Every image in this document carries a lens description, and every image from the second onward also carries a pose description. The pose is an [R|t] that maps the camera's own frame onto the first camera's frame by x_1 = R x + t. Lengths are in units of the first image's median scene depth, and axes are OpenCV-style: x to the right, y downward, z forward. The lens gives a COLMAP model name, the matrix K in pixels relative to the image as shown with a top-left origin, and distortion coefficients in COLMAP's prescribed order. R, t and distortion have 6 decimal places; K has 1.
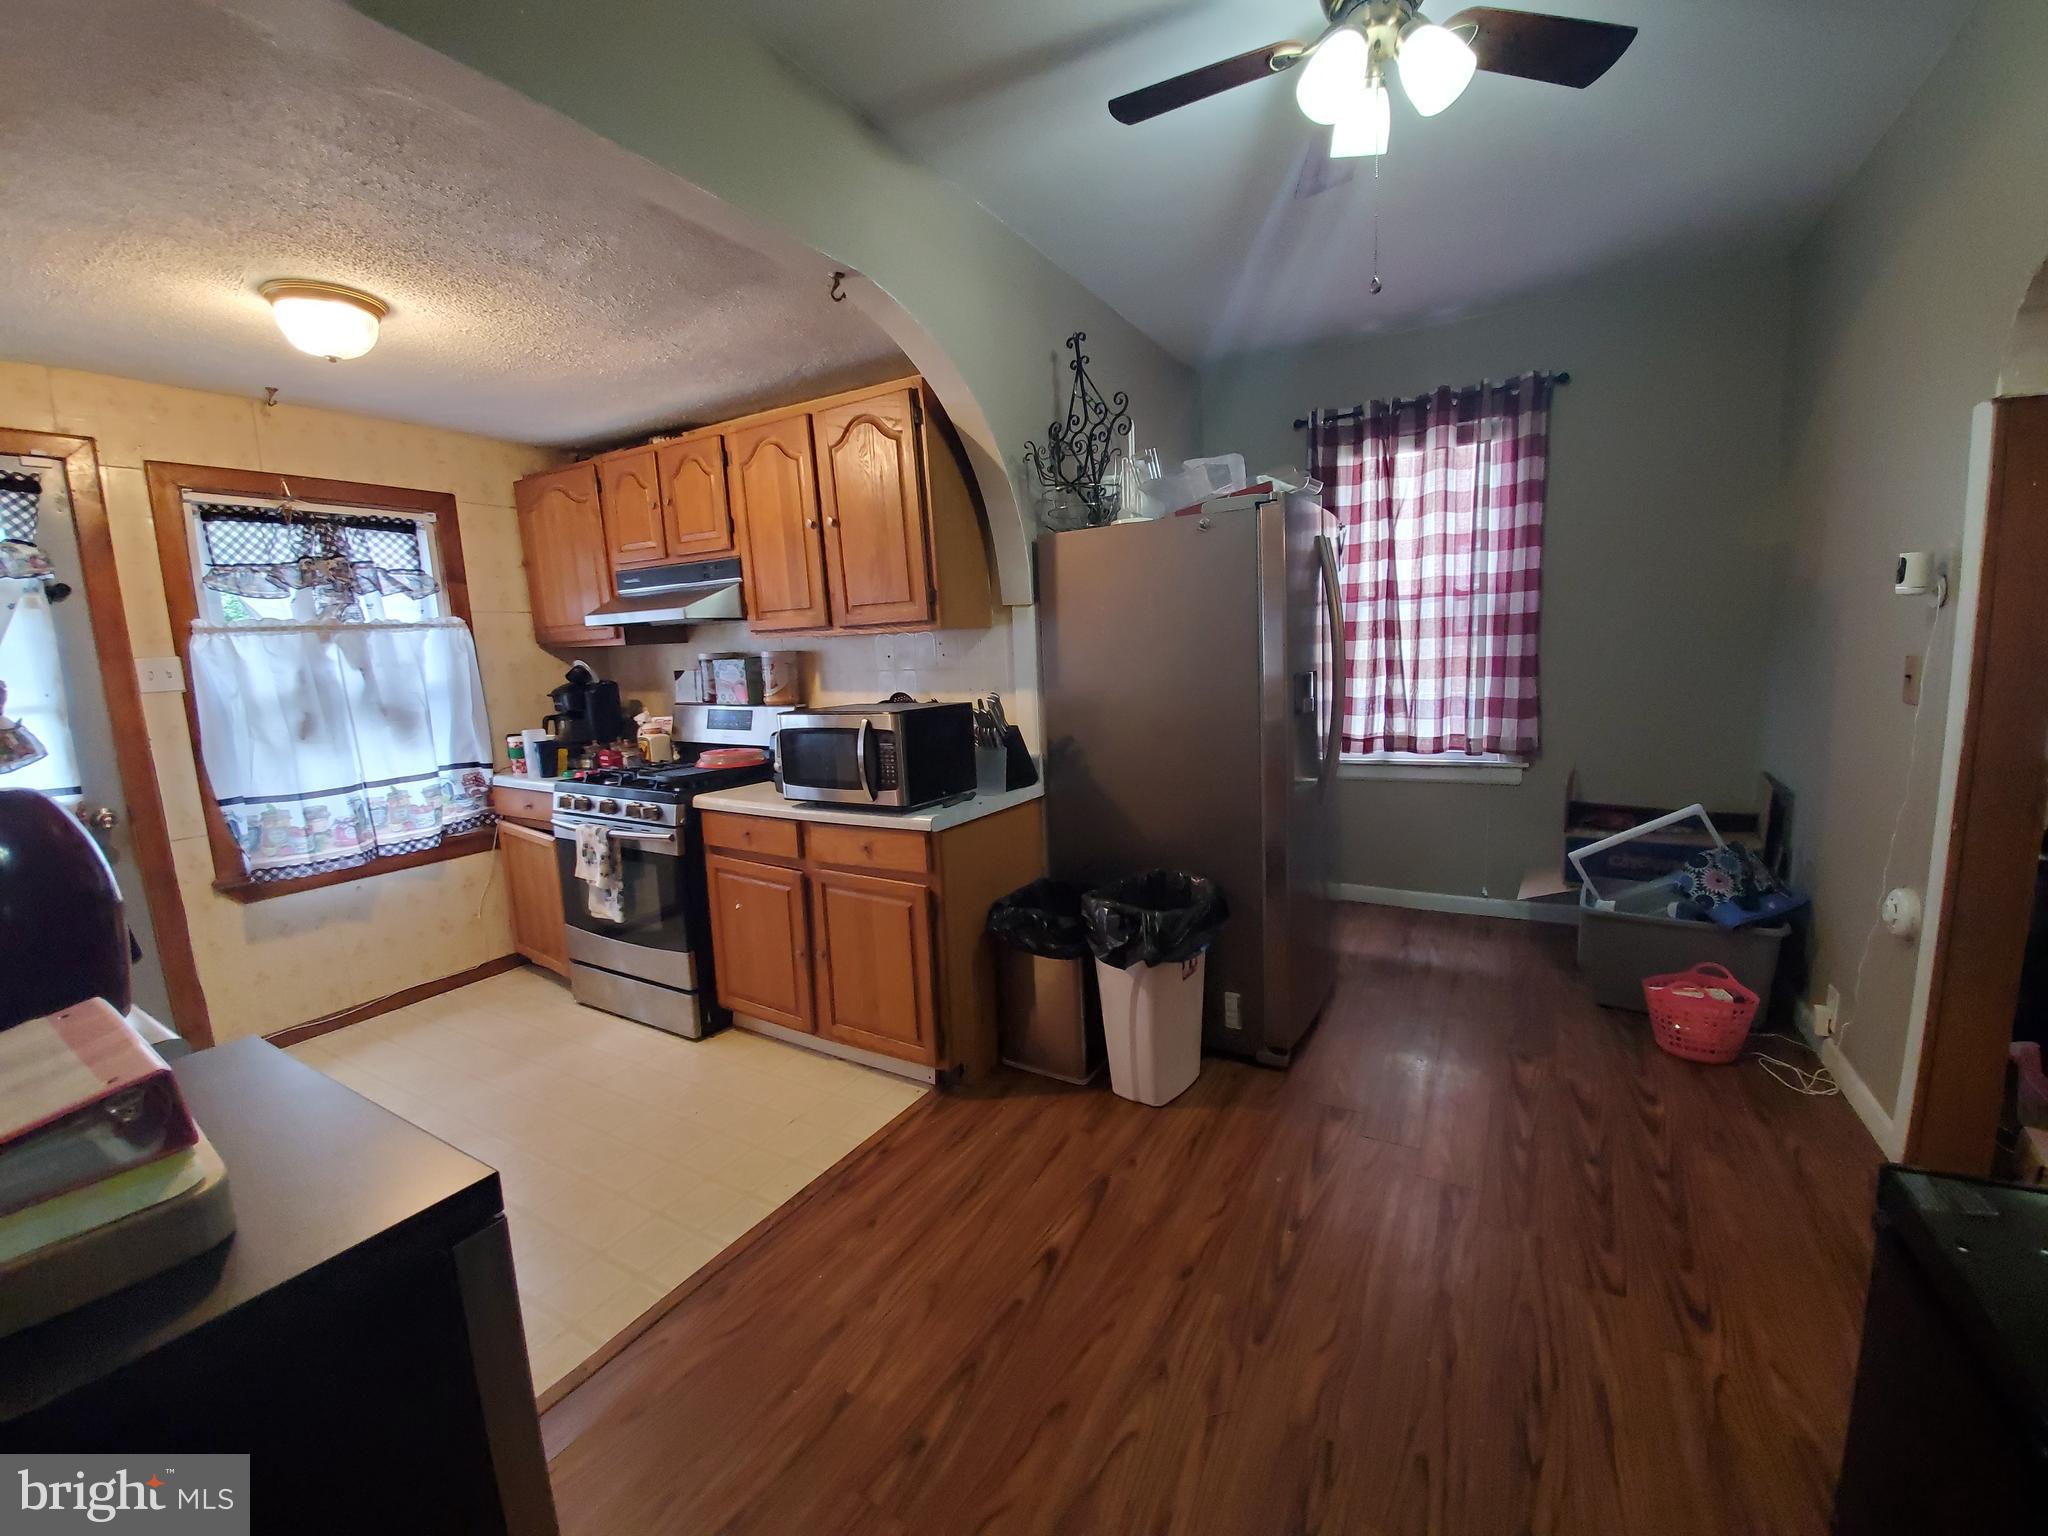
lens RADIAL K [[830.8, 0, 1038.5], [0, 830.8, 767.2], [0, 0, 1]] dist [0.018834, -0.017444]
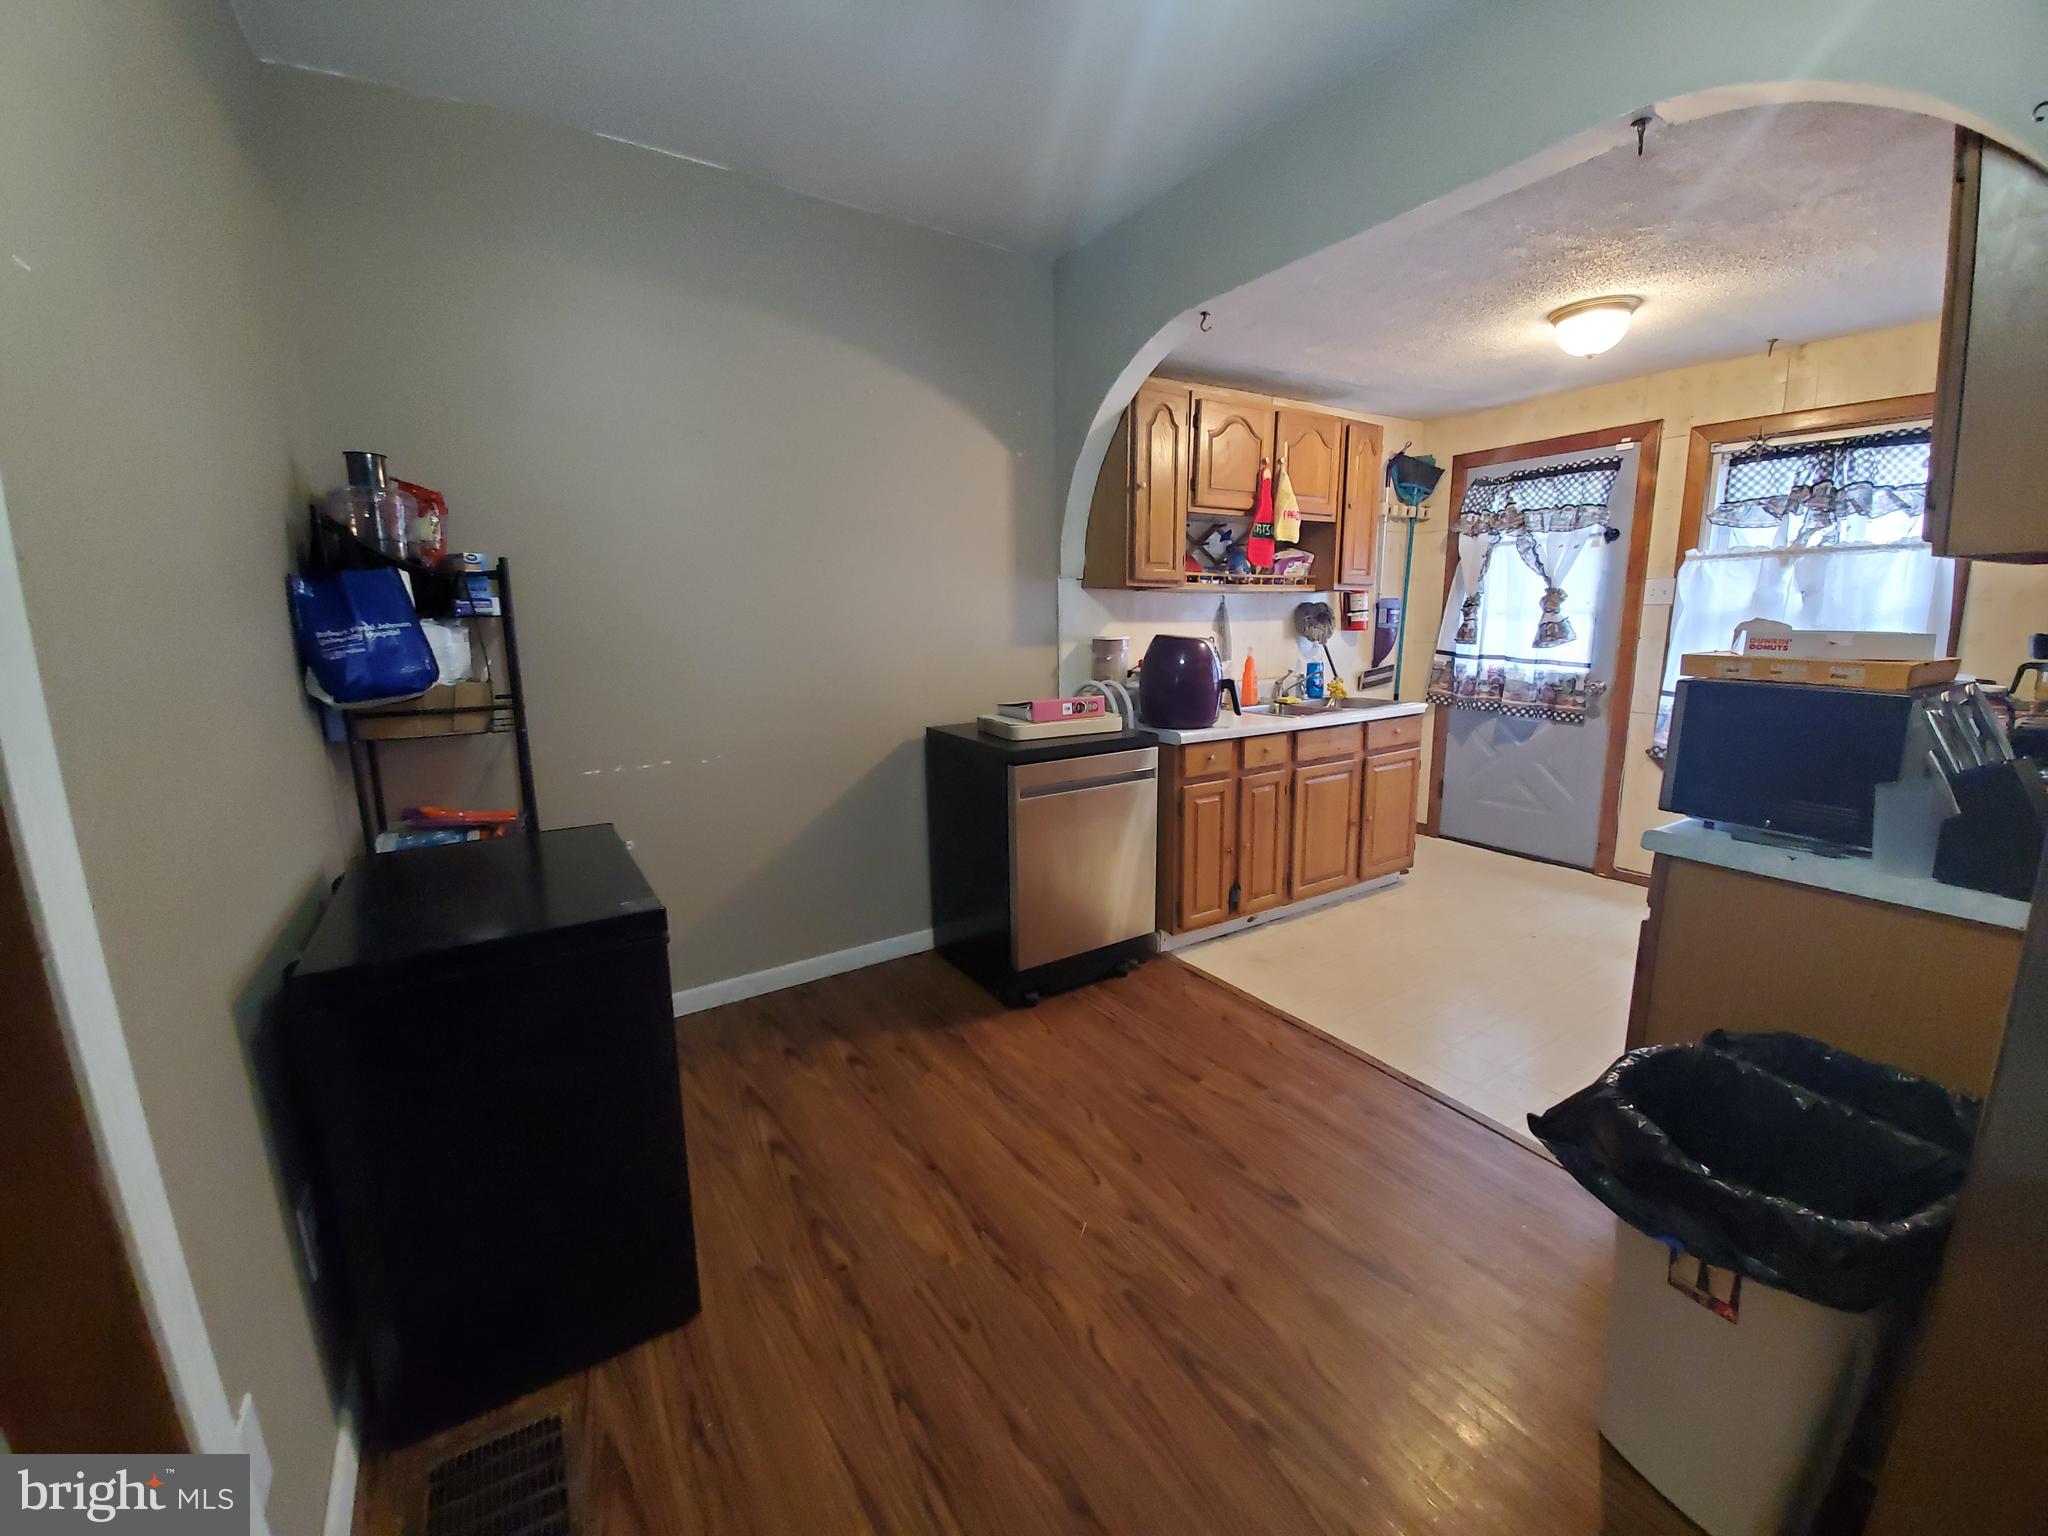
lens RADIAL K [[830.8, 0, 1038.5], [0, 830.8, 767.2], [0, 0, 1]] dist [0.018834, -0.017444]
pose [[-0.471623, 0.211690, -0.856013, 0.642760], [-0.099484, 0.951785, 0.290185, -0.129492], [0.876170, 0.222018, -0.427824, 0.731742]]
